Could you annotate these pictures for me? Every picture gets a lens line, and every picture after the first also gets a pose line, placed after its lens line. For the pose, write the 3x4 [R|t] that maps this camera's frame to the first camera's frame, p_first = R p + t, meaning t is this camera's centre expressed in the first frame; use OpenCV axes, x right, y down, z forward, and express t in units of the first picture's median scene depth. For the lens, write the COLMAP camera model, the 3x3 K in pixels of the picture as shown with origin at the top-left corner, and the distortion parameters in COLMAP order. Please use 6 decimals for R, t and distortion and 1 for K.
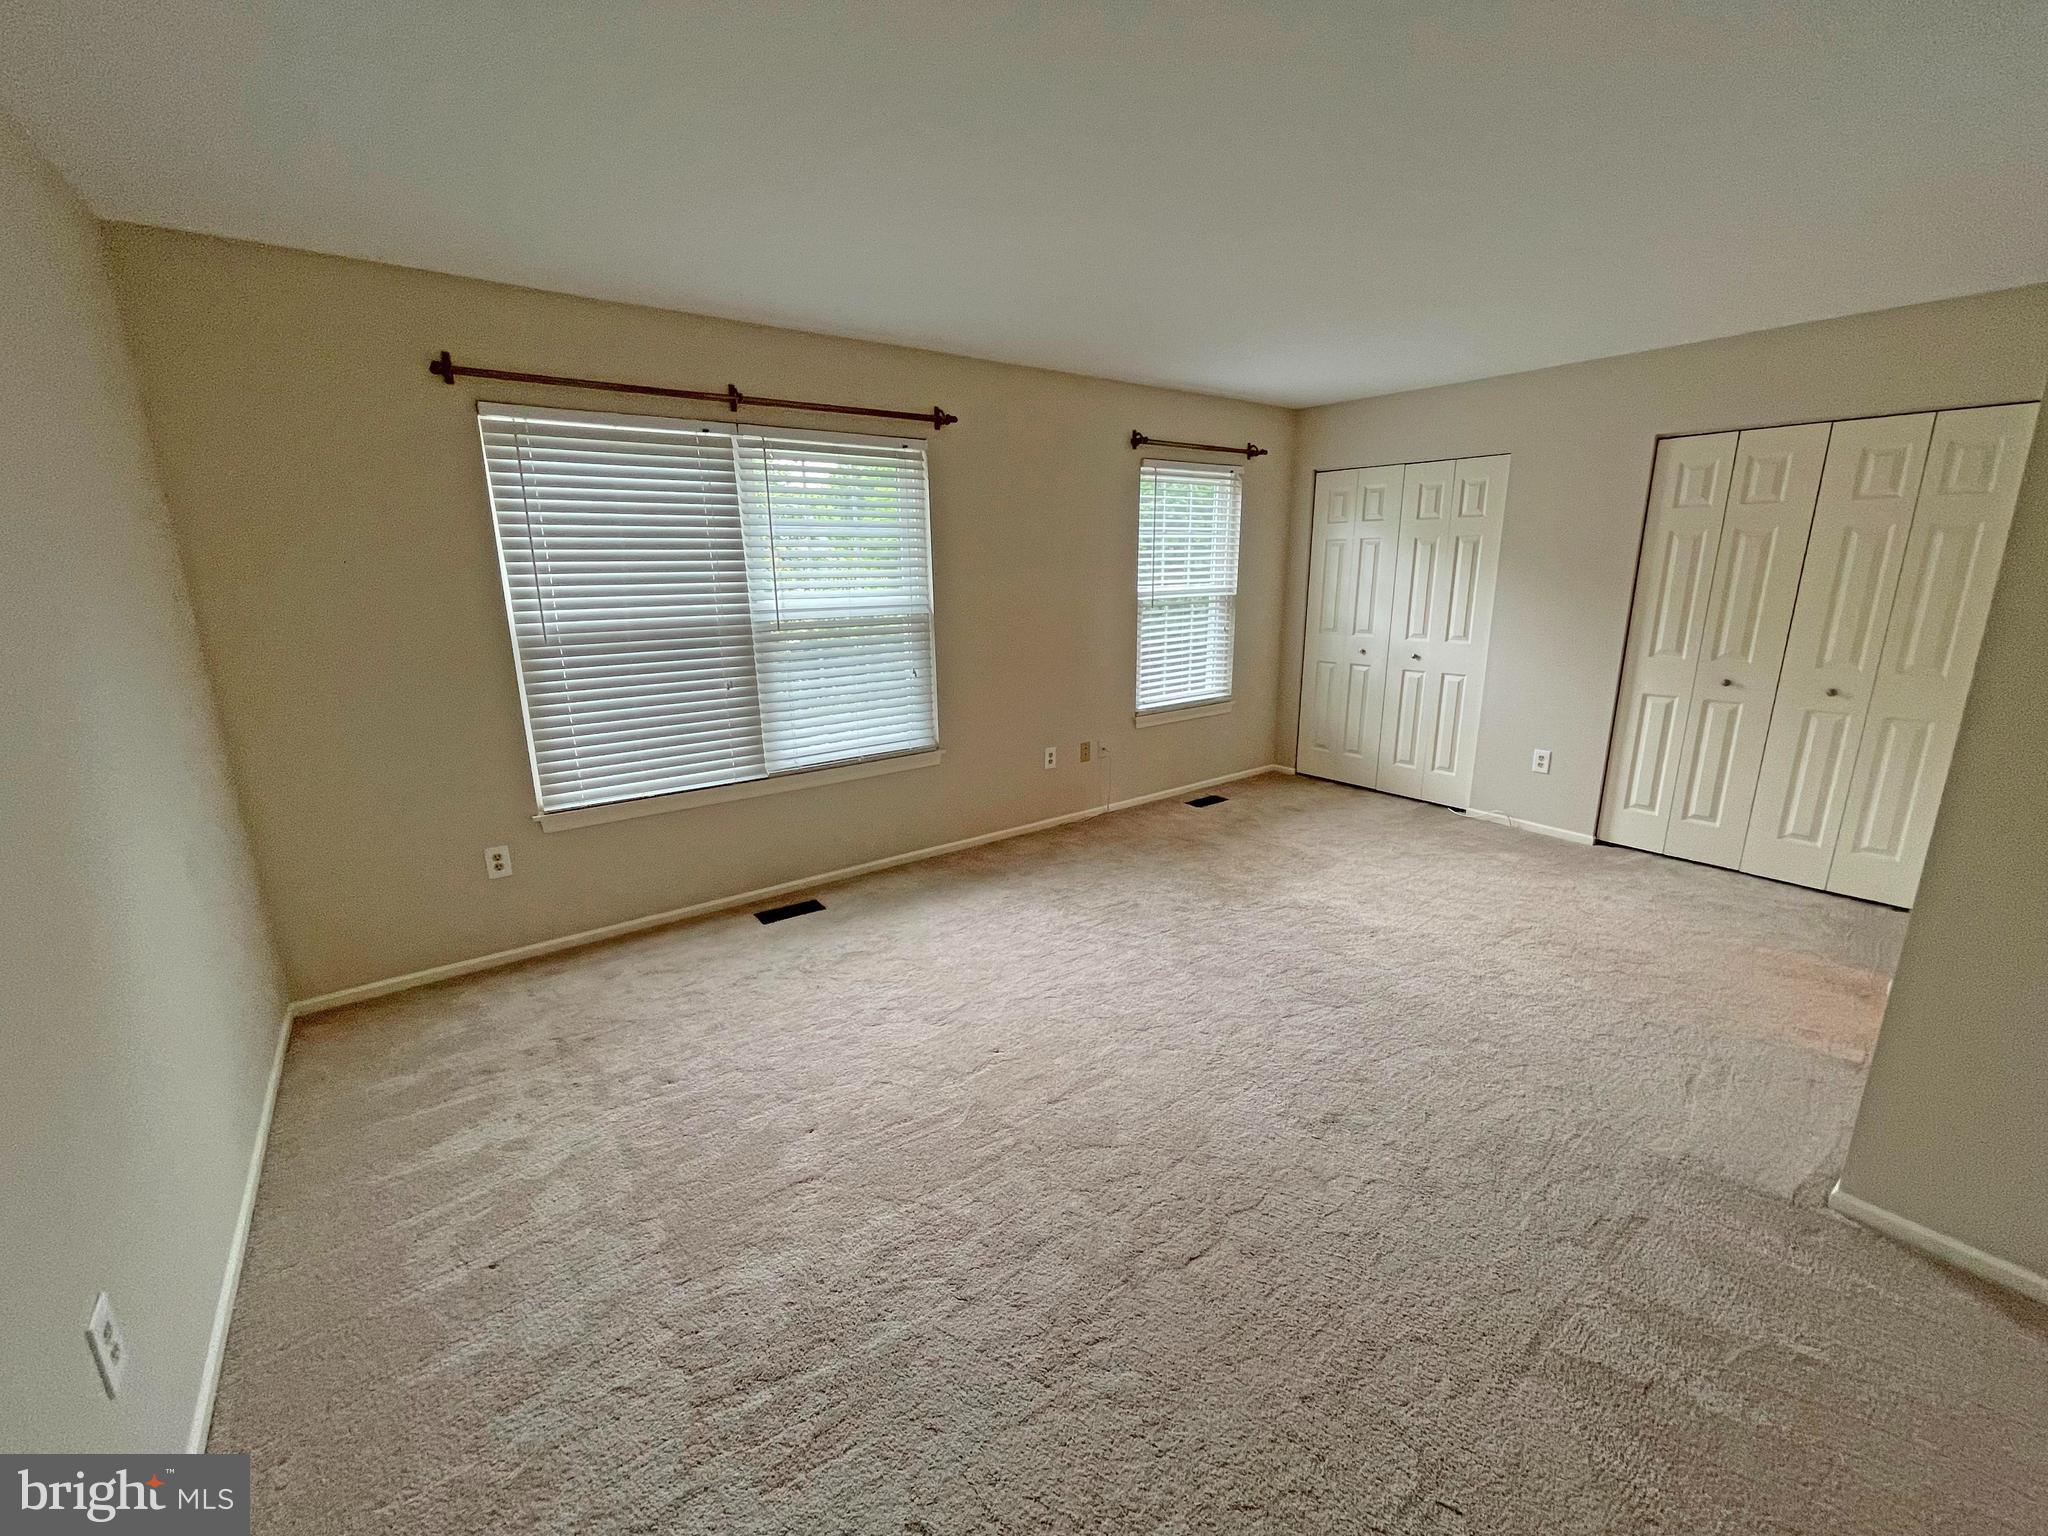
lens RADIAL K [[823.9, 0, 1015.4], [0, 823.9, 763.6], [0, 0, 1]] dist [0.001354, -0.008311]
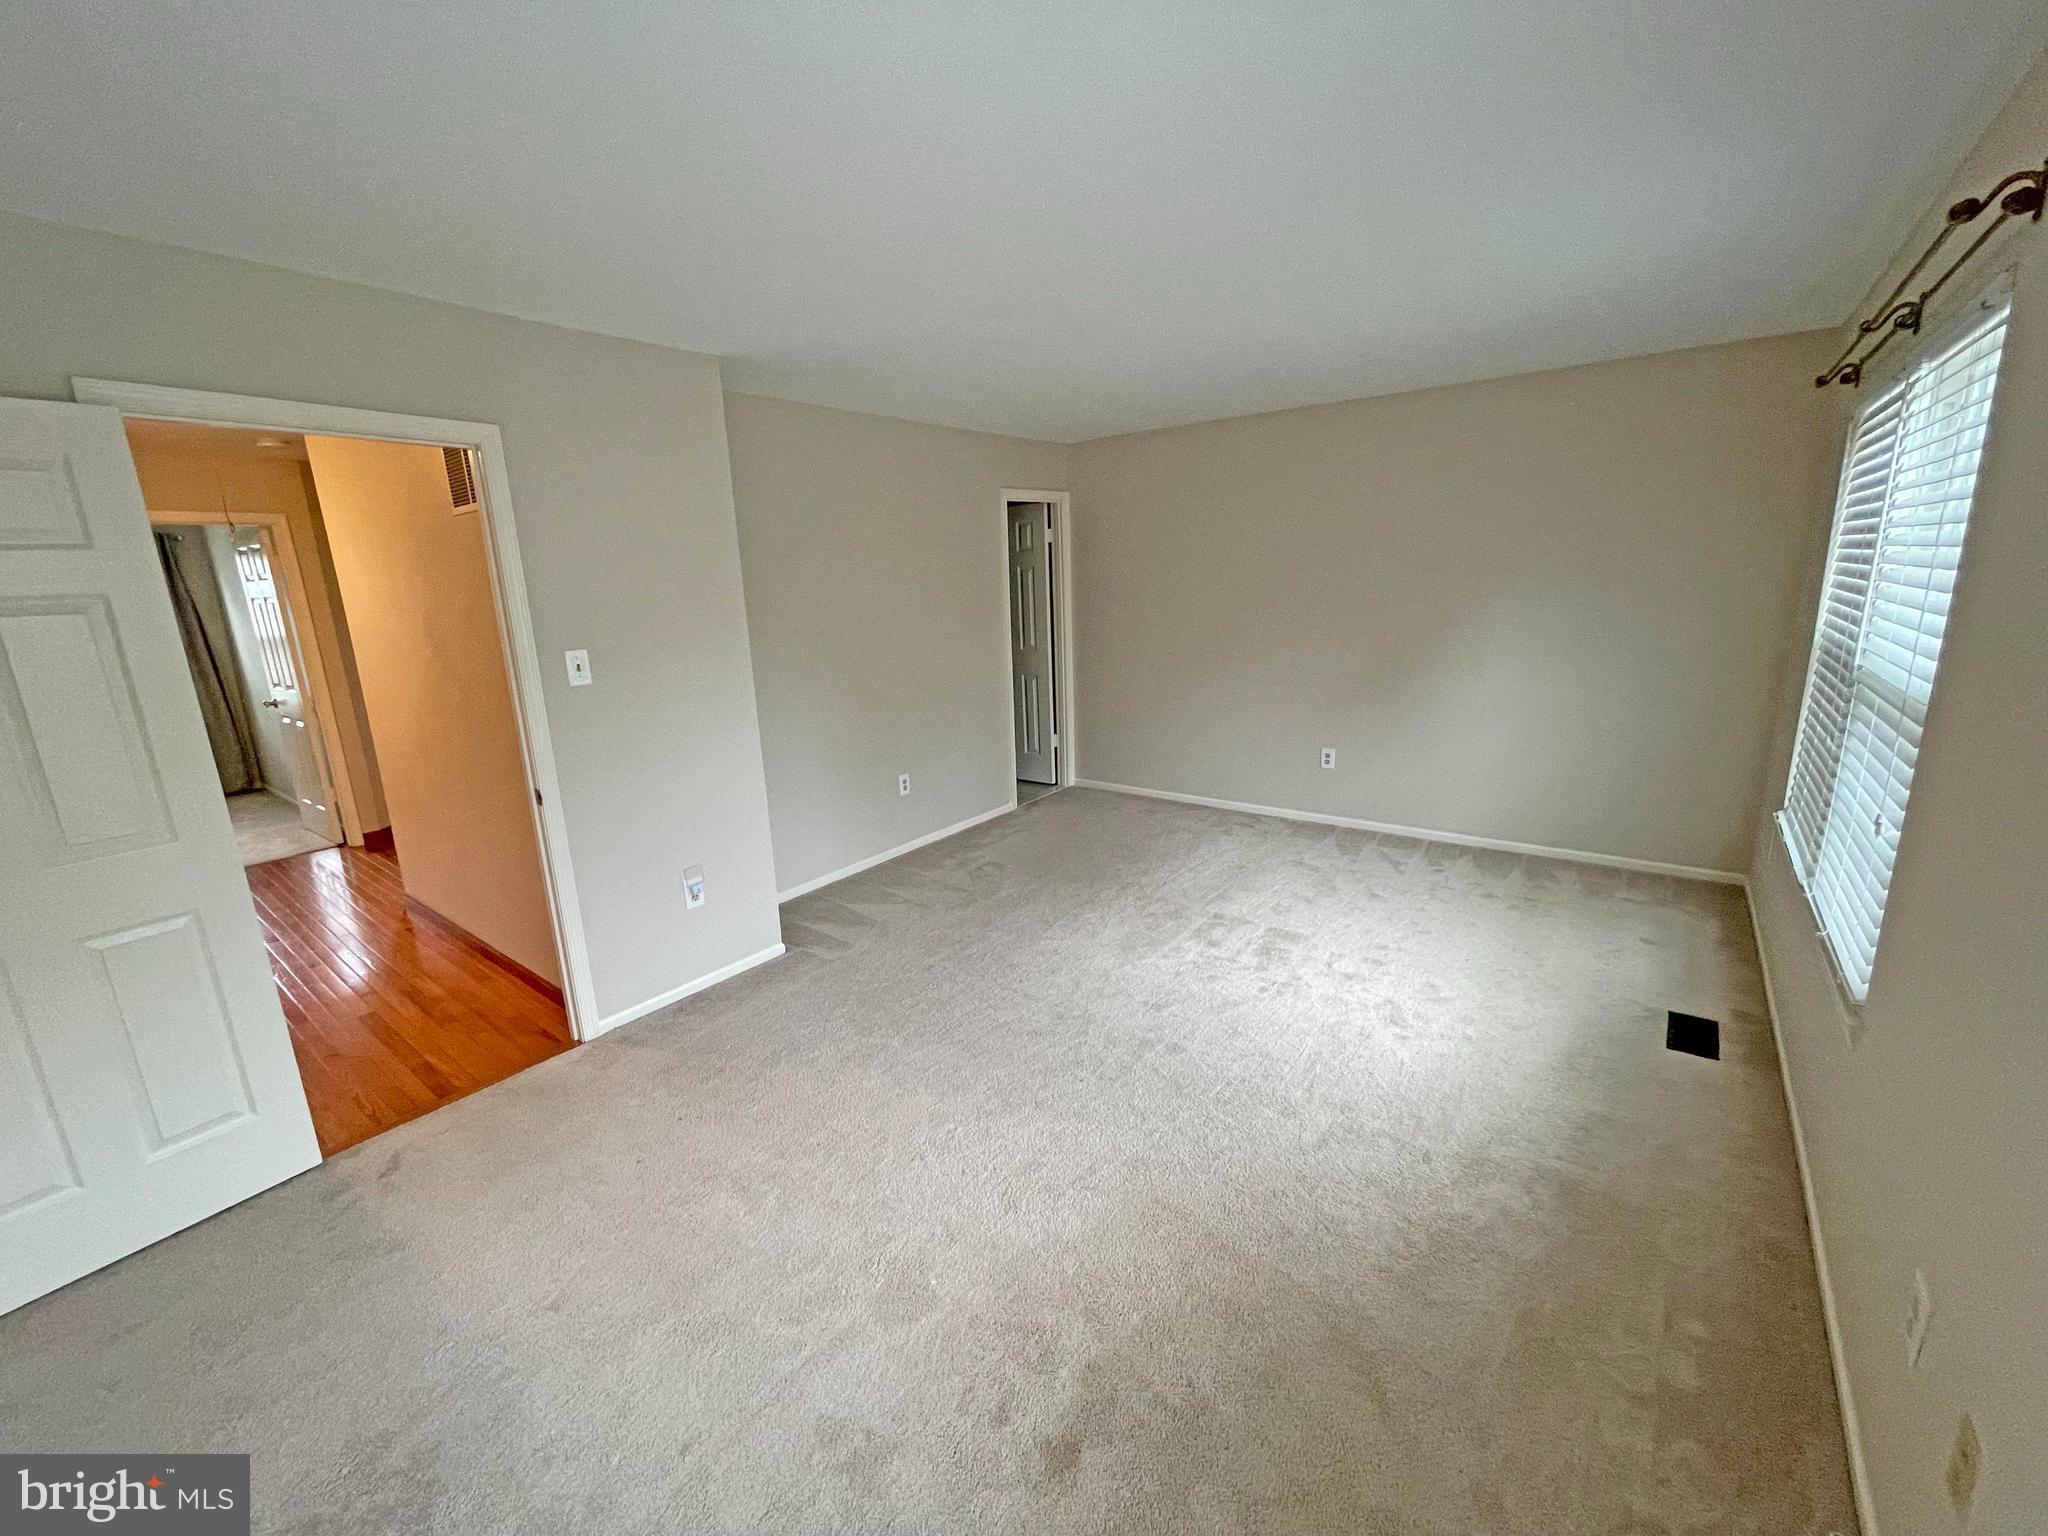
lens RADIAL K [[823.9, 0, 1015.4], [0, 823.9, 763.6], [0, 0, 1]] dist [0.001354, -0.008311]
pose [[-0.962917, 0.112371, -0.245283, 0.452342], [-0.007418, 0.897765, 0.440413, -0.346569], [0.269696, 0.425901, -0.863639, 1.294566]]
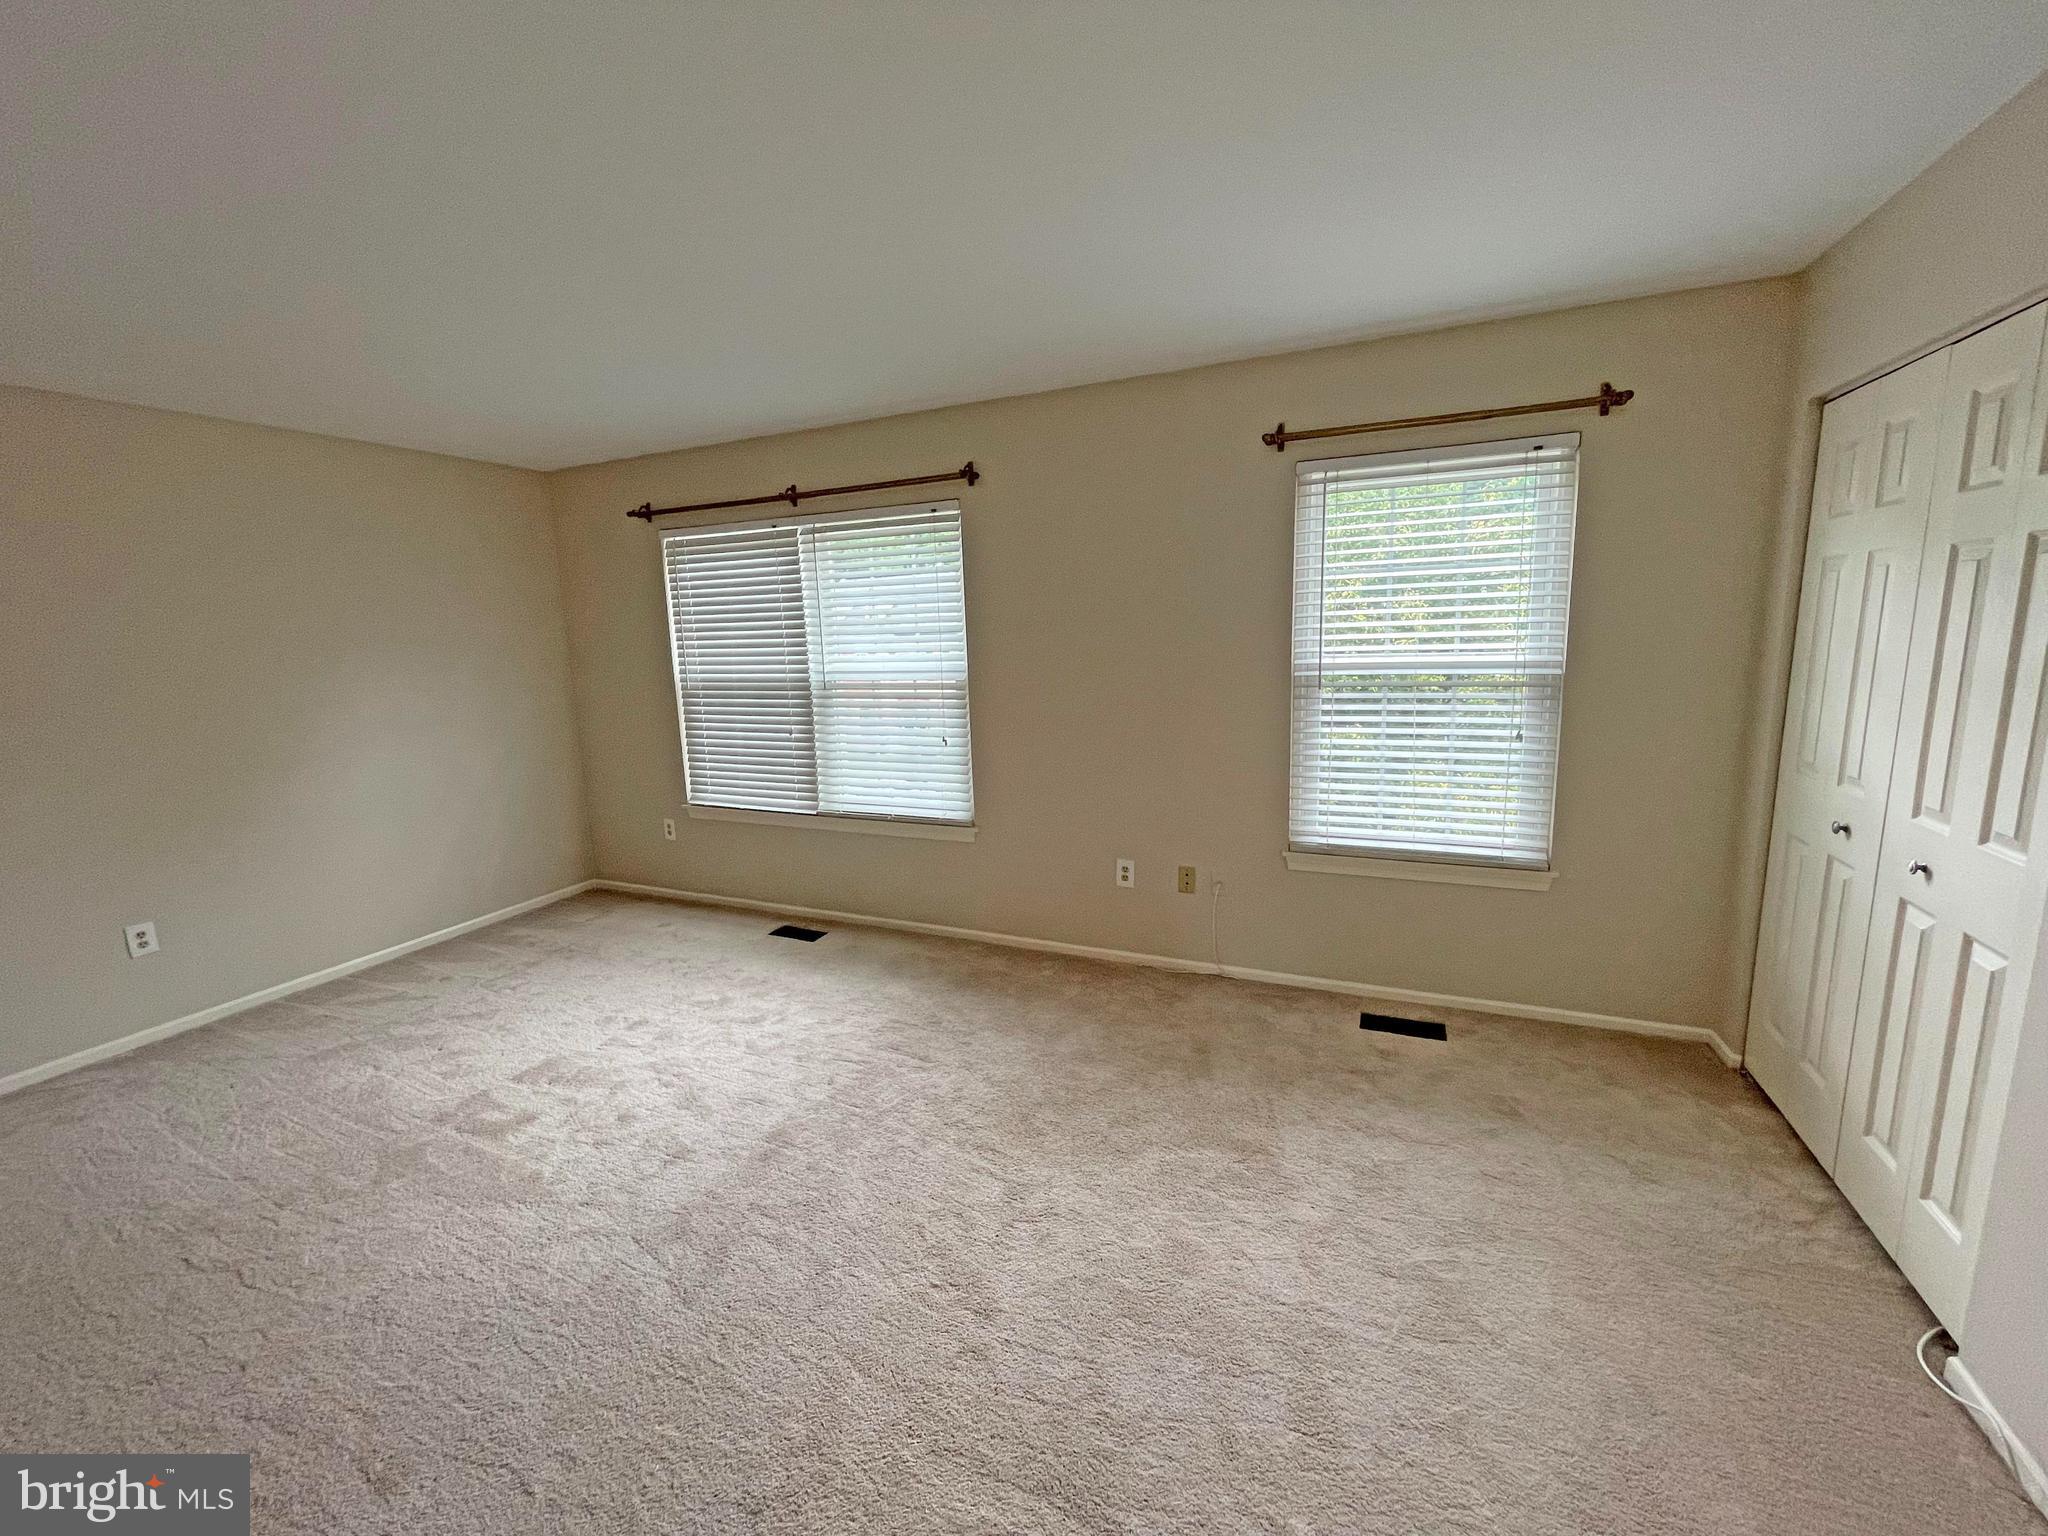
lens RADIAL K [[823.9, 0, 1015.4], [0, 823.9, 763.6], [0, 0, 1]] dist [0.001354, -0.008311]
pose [[0.487615, 0.146071, -0.860752, 0.774440], [-0.177362, 0.981919, 0.066158, -0.169695], [0.854853, 0.120406, 0.504707, 0.615677]]
